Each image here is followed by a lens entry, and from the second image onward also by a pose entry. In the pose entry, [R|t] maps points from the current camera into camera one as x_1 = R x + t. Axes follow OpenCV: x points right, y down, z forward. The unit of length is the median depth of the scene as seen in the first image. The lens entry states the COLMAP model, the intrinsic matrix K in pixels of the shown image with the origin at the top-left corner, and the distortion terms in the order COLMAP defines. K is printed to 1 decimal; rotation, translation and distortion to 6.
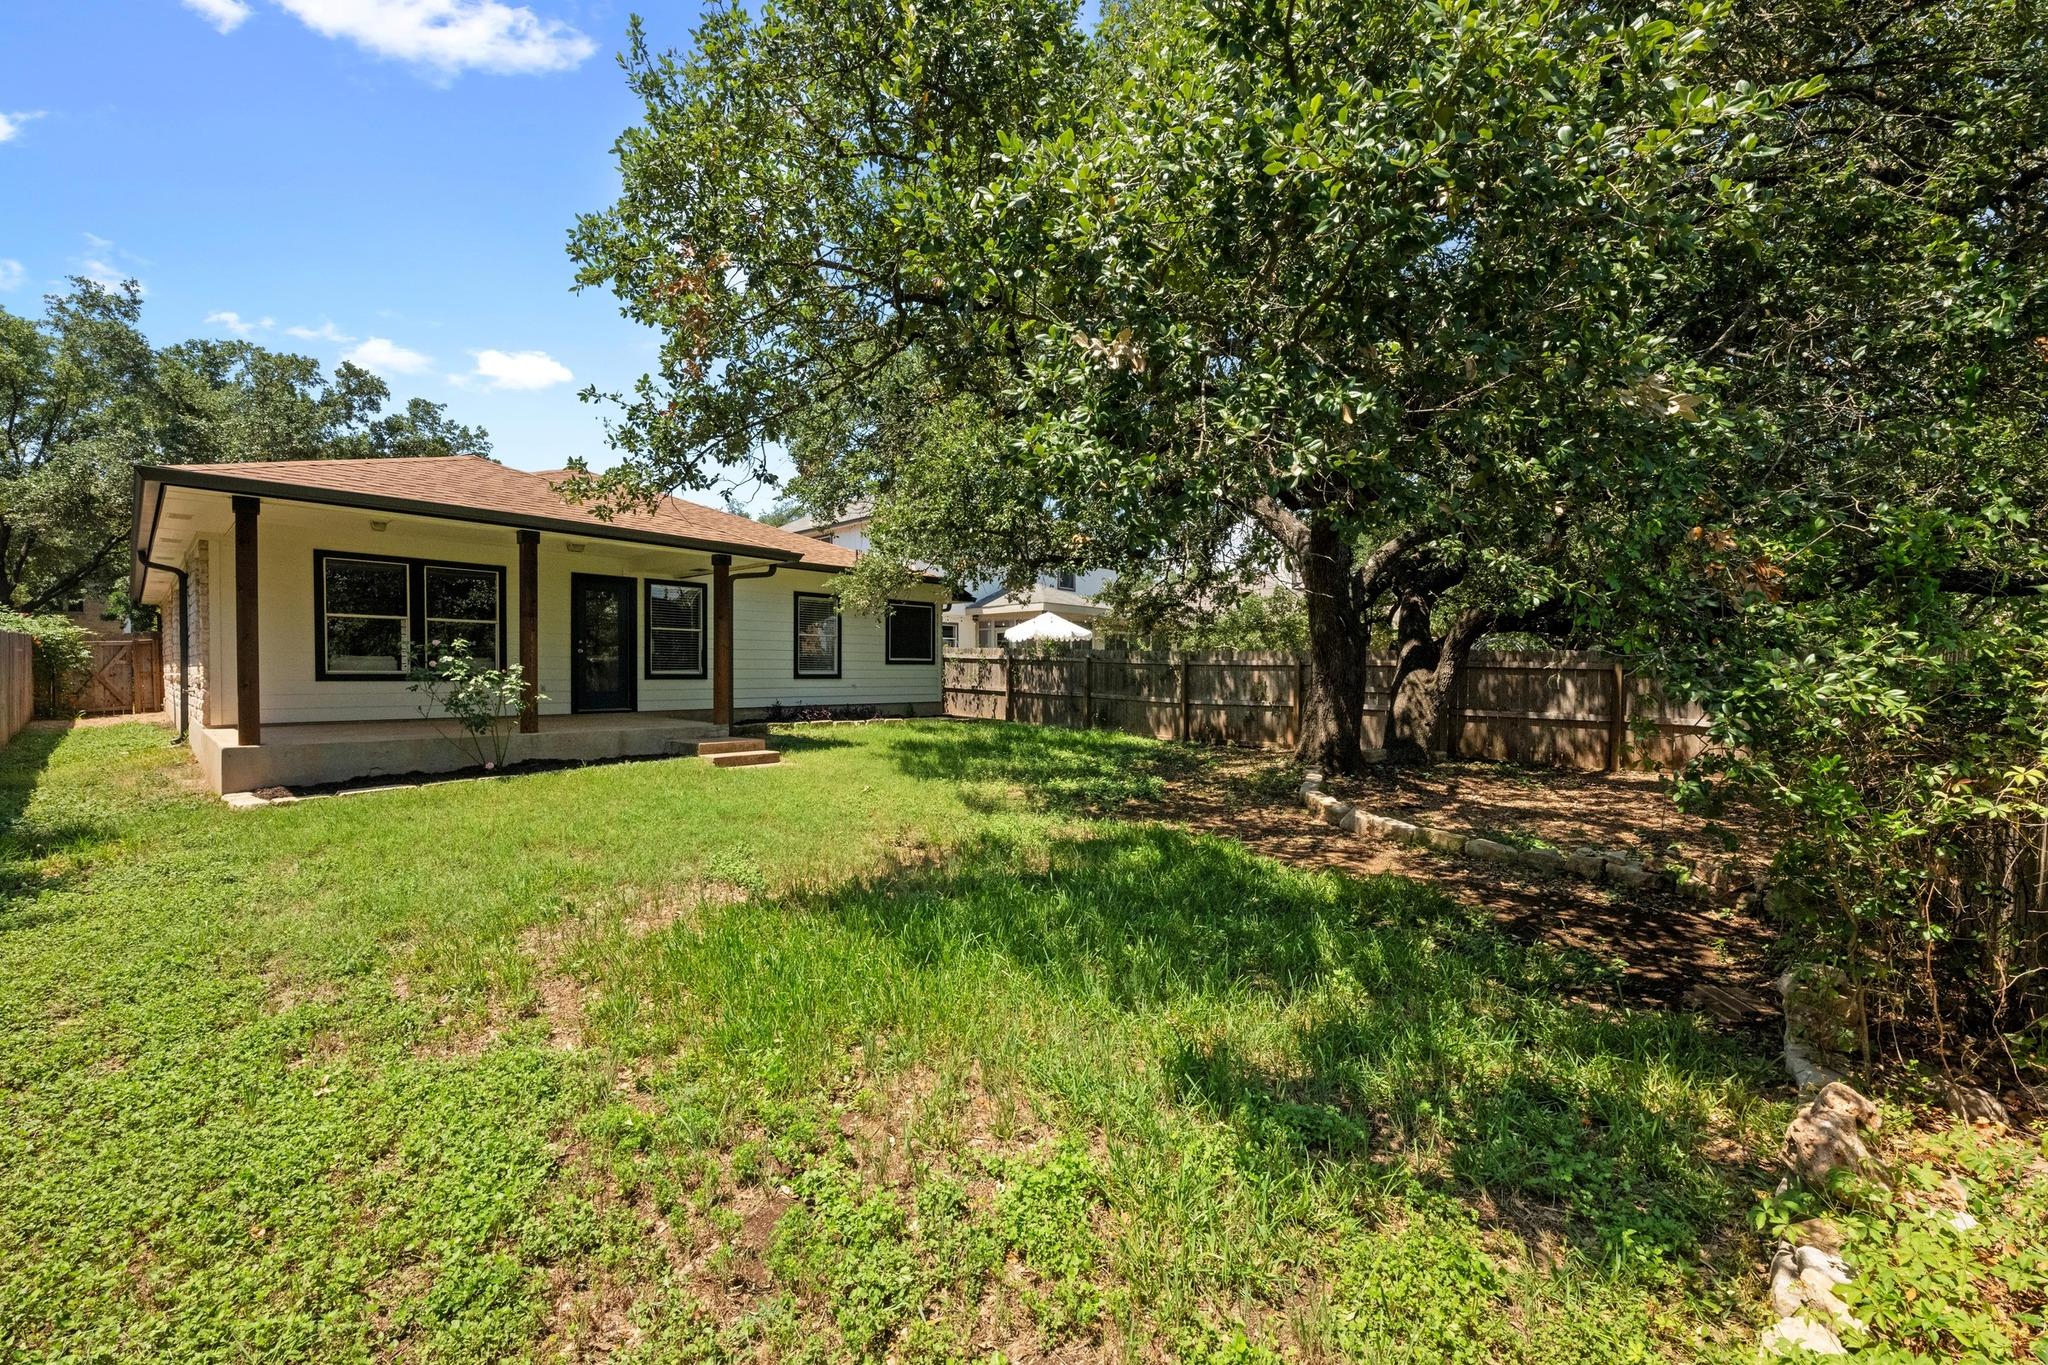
lens RADIAL K [[808.2, 0, 1023.8], [0, 808.2, 679.1], [0, 0, 1]] dist [-0.003053, -0.000451]
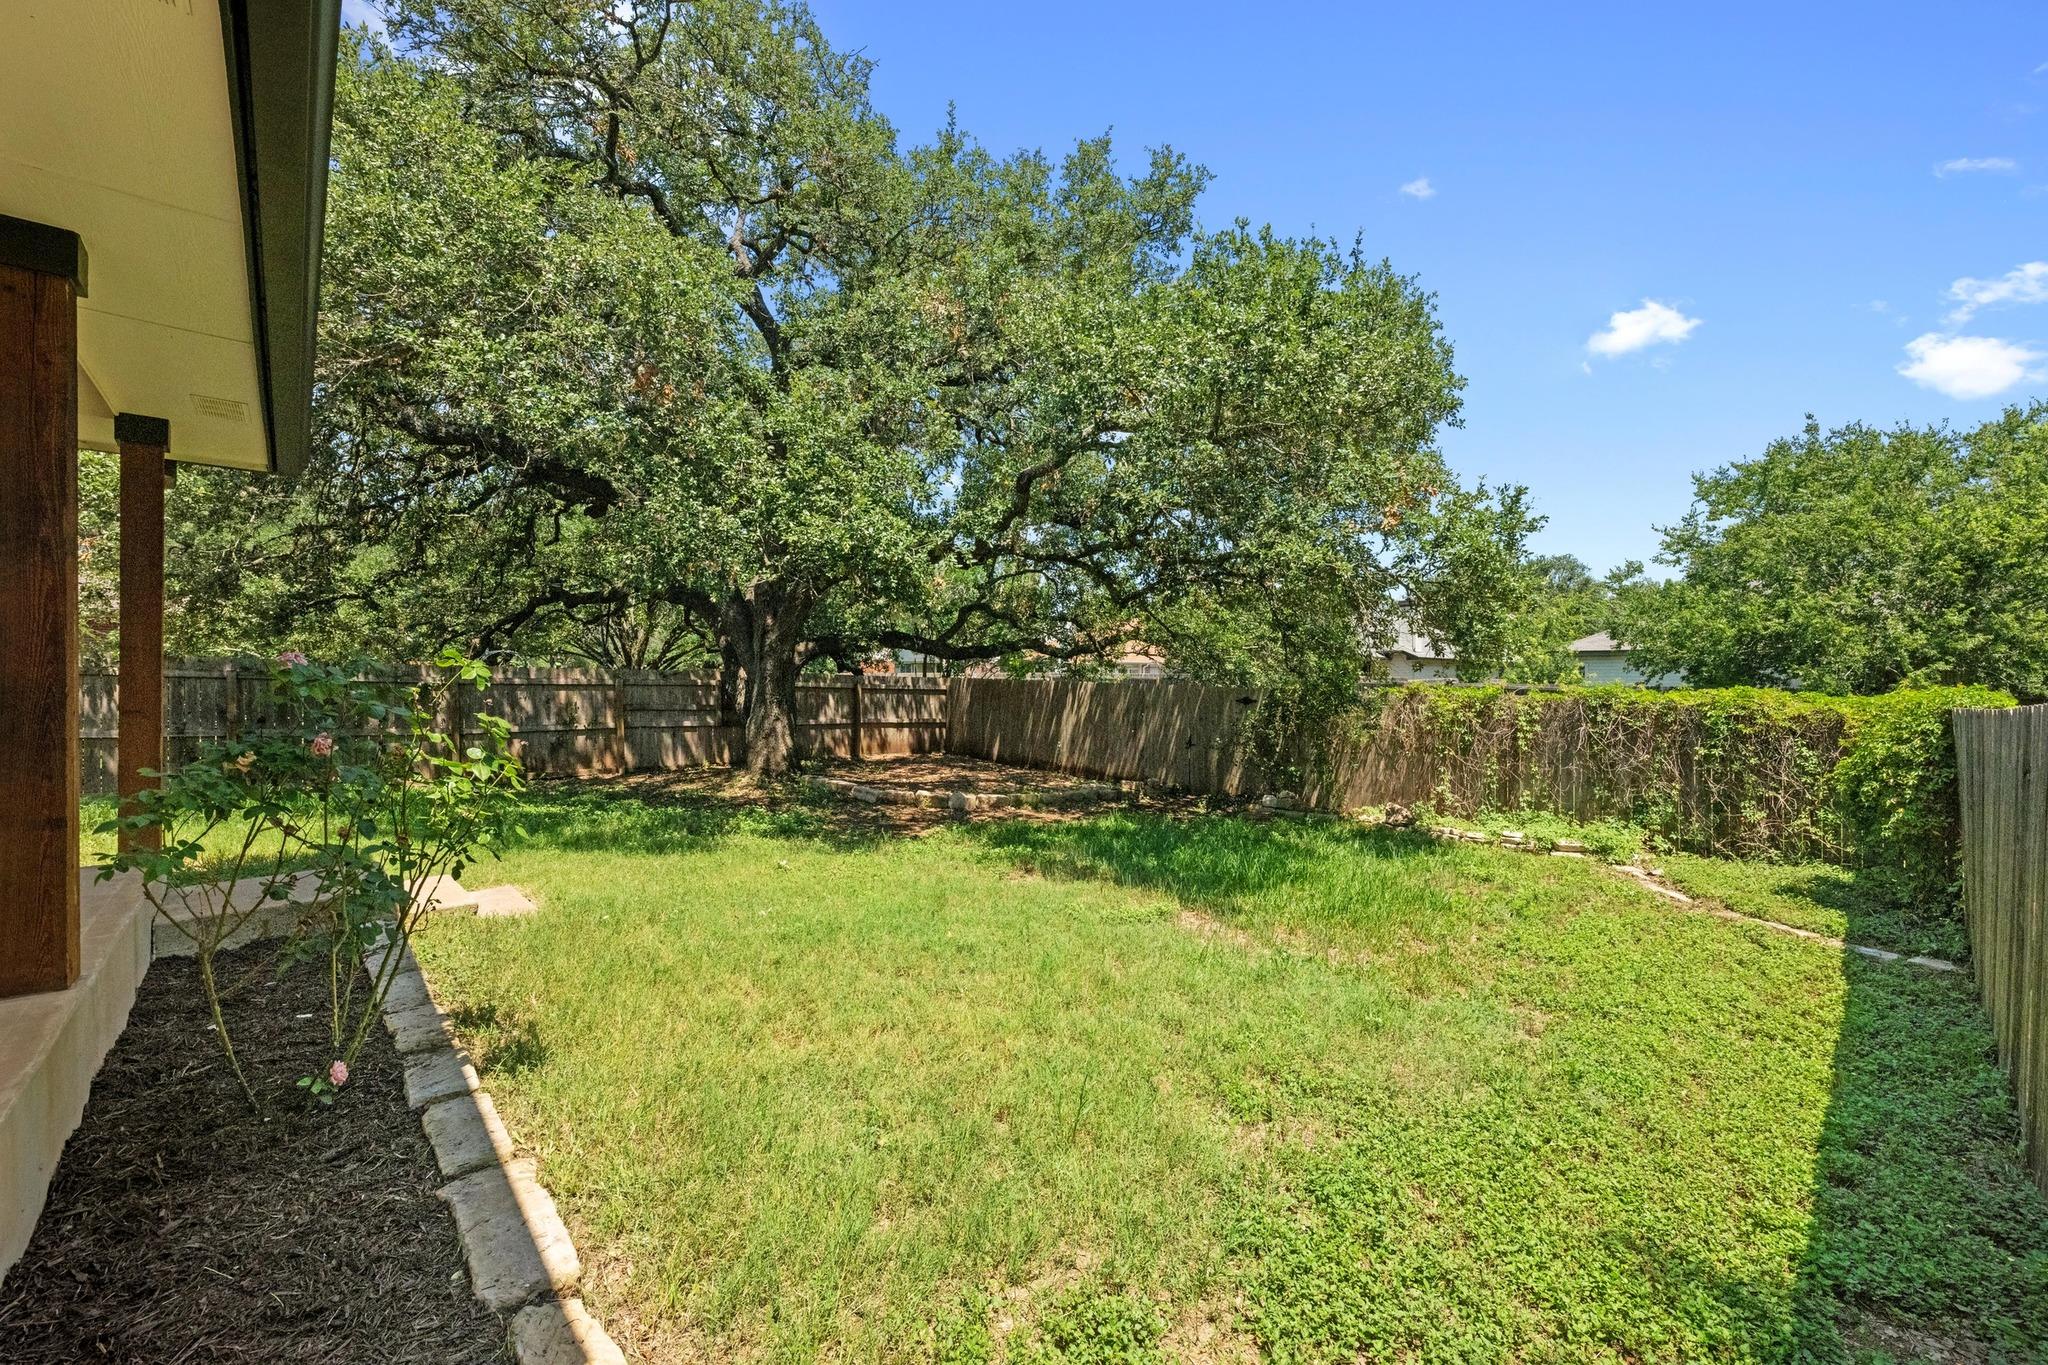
lens RADIAL K [[808.2, 0, 1023.7], [0, 808.2, 681.7], [0, 0, 1]] dist [-0.003053, -0.000451]
pose [[0.102003, -0.007733, 0.994754, -0.667239], [0.005734, 0.999958, 0.007186, -0.028627], [-0.994768, 0.004971, 0.102043, 0.513339]]
